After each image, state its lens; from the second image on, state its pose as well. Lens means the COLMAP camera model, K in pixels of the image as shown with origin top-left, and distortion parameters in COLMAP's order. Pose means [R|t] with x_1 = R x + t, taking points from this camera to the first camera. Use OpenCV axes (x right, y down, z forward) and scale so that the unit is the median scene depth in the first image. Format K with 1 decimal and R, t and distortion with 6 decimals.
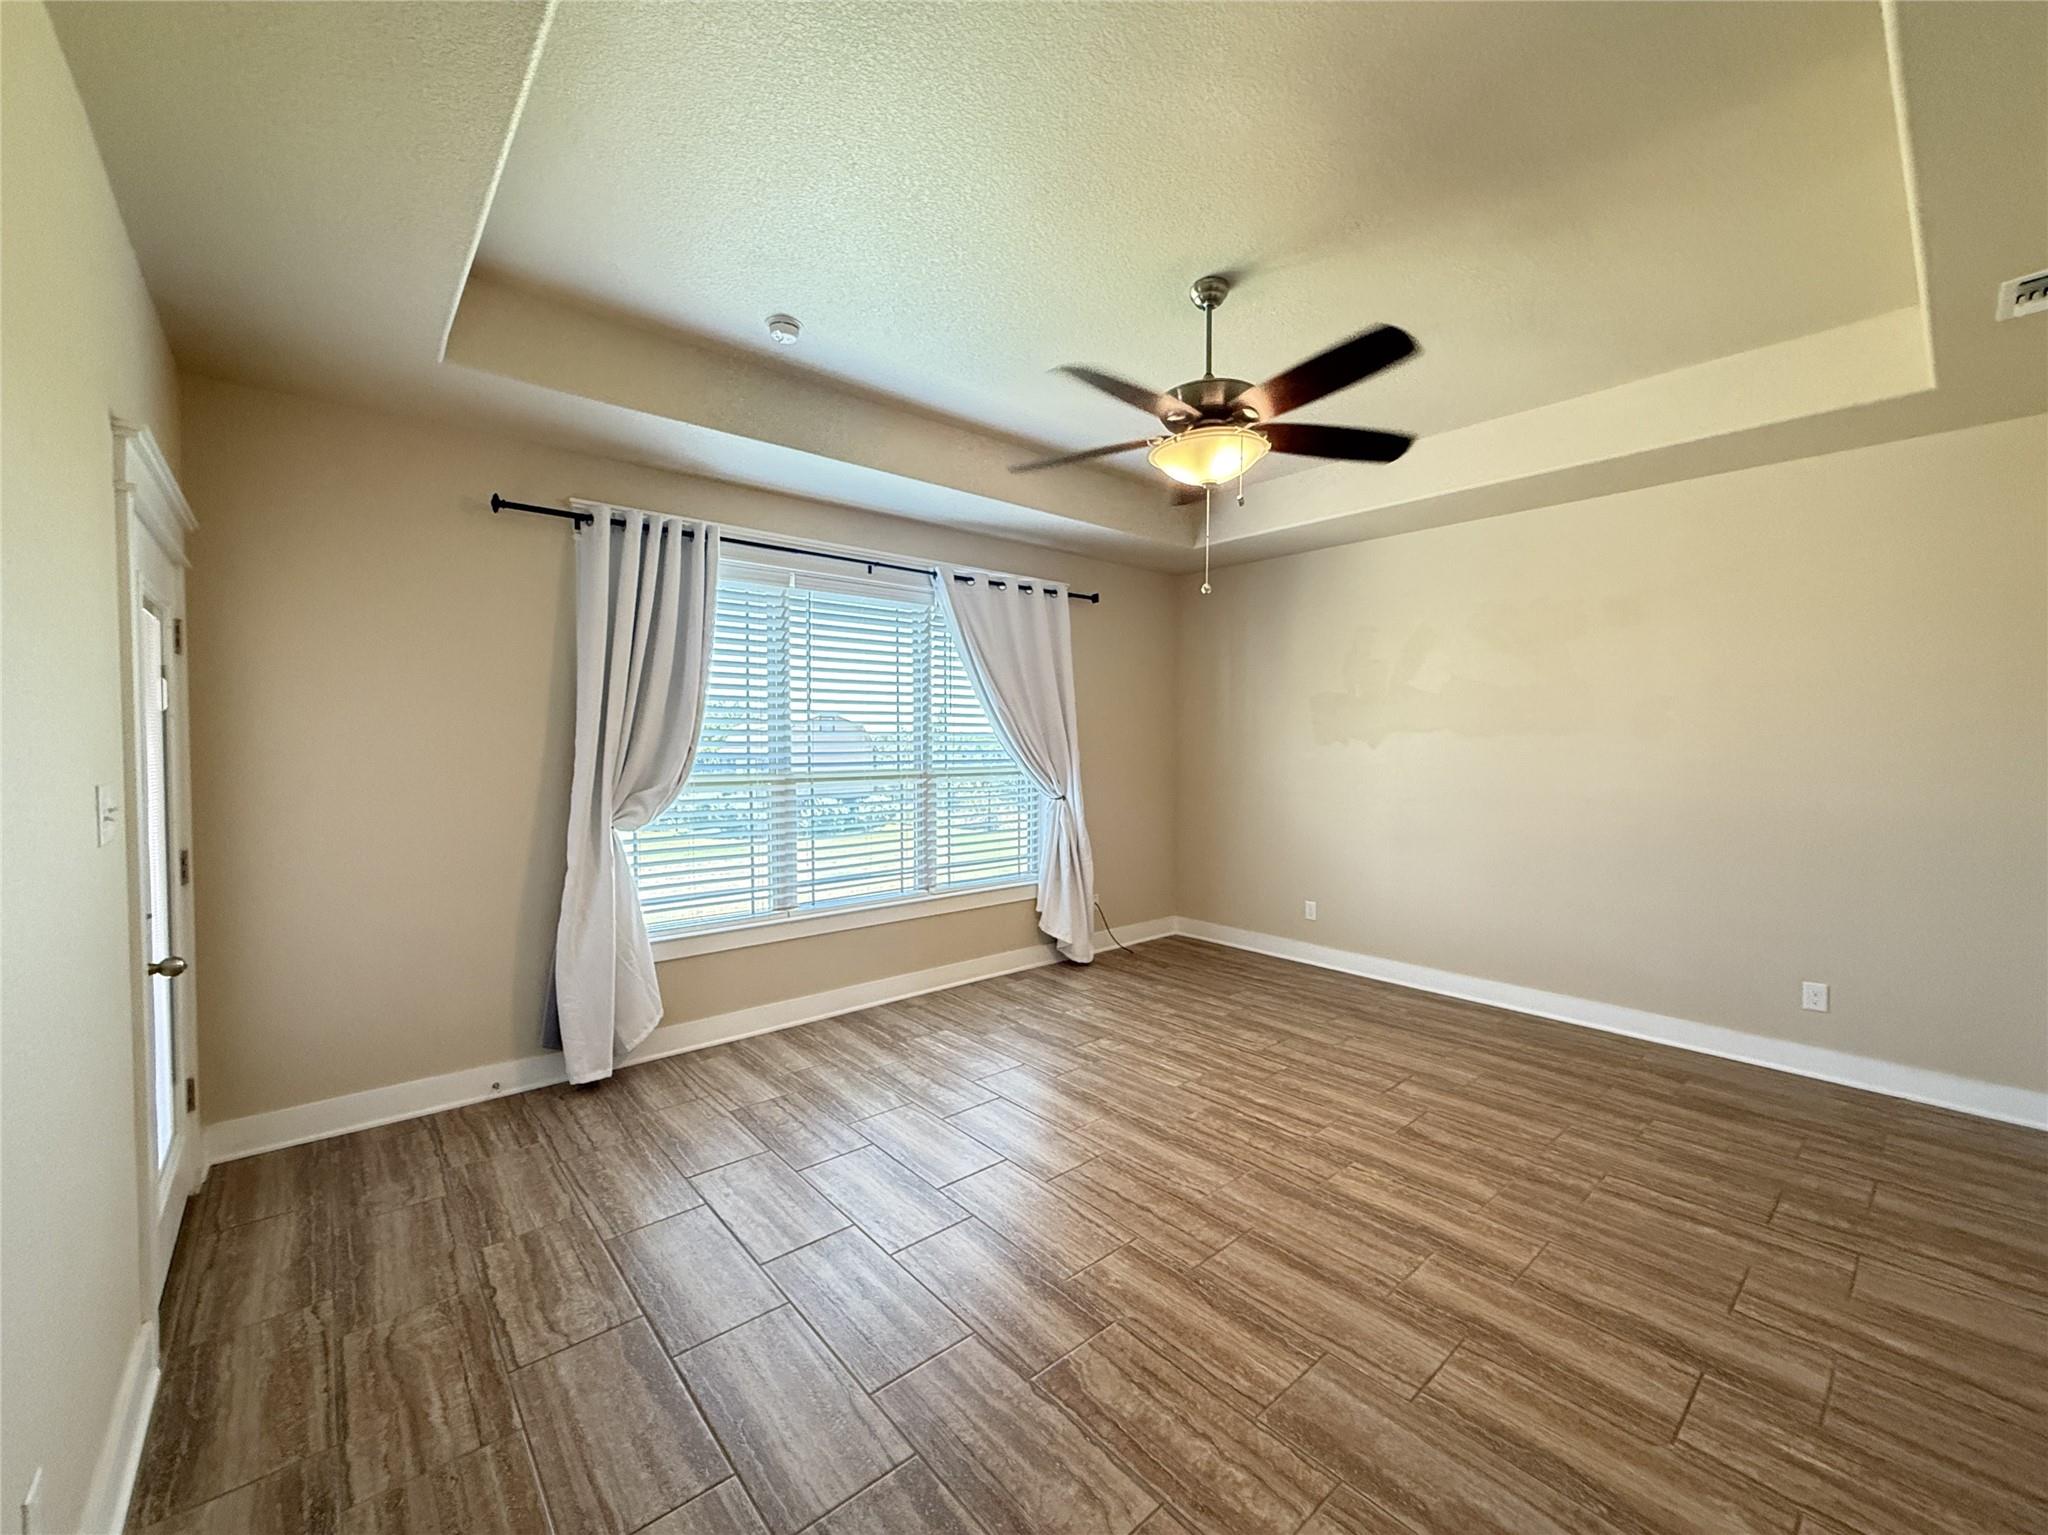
lens RADIAL K [[823.4, 0, 1014.7], [0, 823.4, 765.3], [0, 0, 1]] dist [-0.001785, -0.000143]
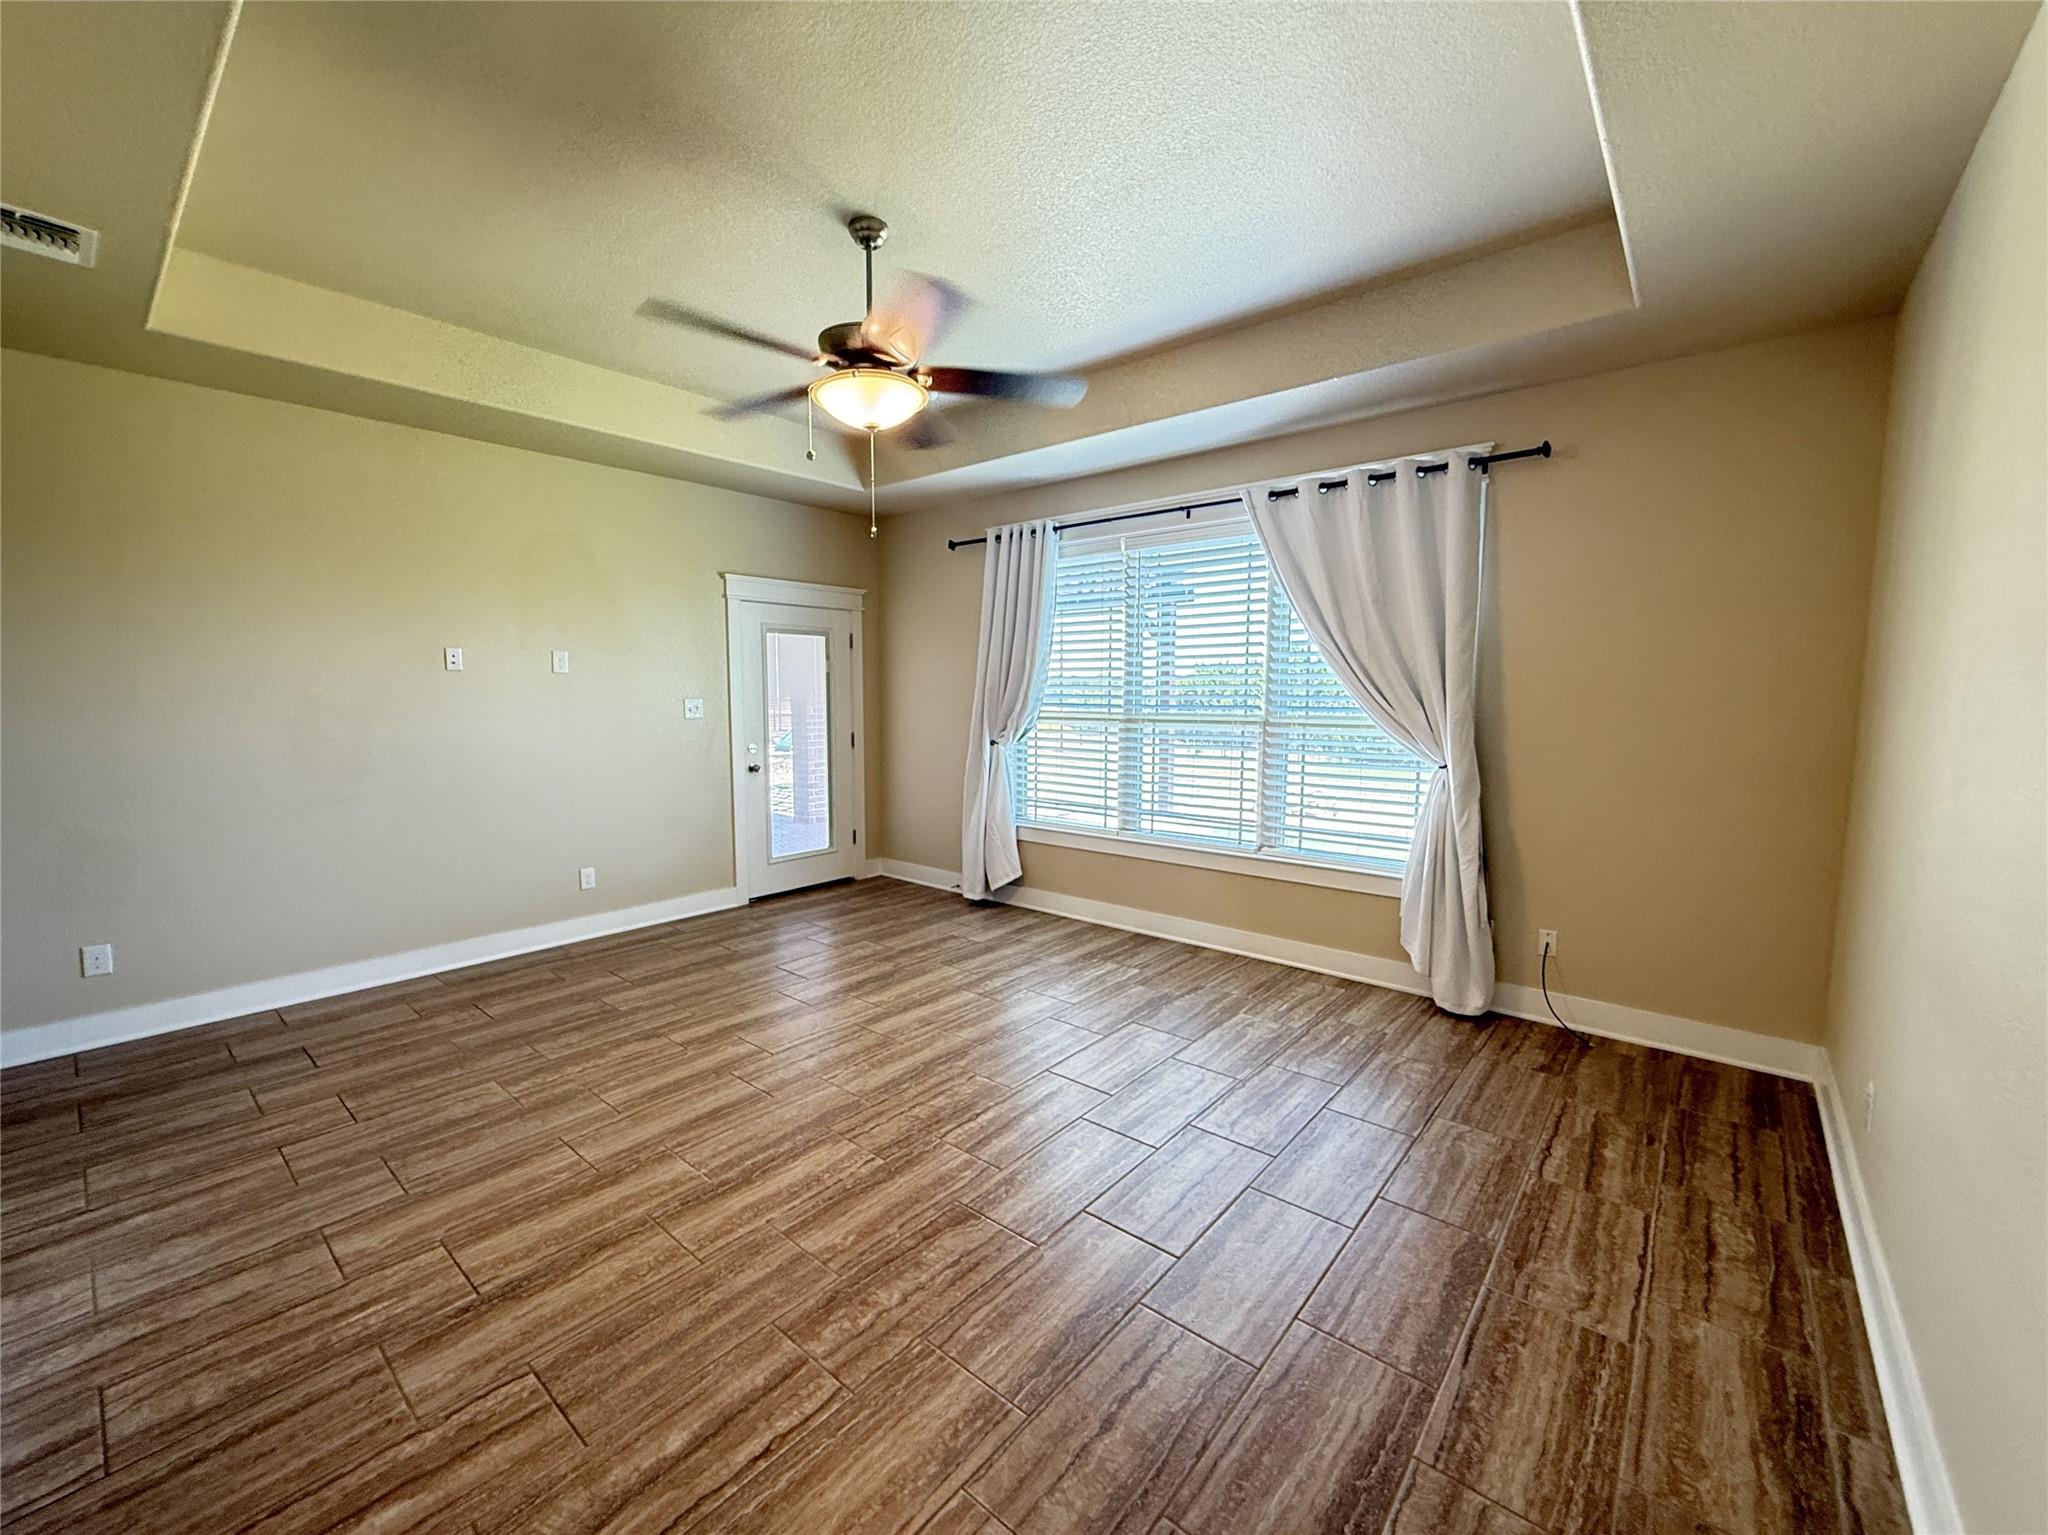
lens RADIAL K [[823.4, 0, 1014.7], [0, 823.4, 765.3], [0, 0, 1]] dist [-0.001785, -0.000143]
pose [[0.157924, 0.091427, -0.983209, 1.021223], [-0.029347, 0.995699, 0.087875, -0.017583], [0.987015, 0.014977, 0.159928, 0.800580]]
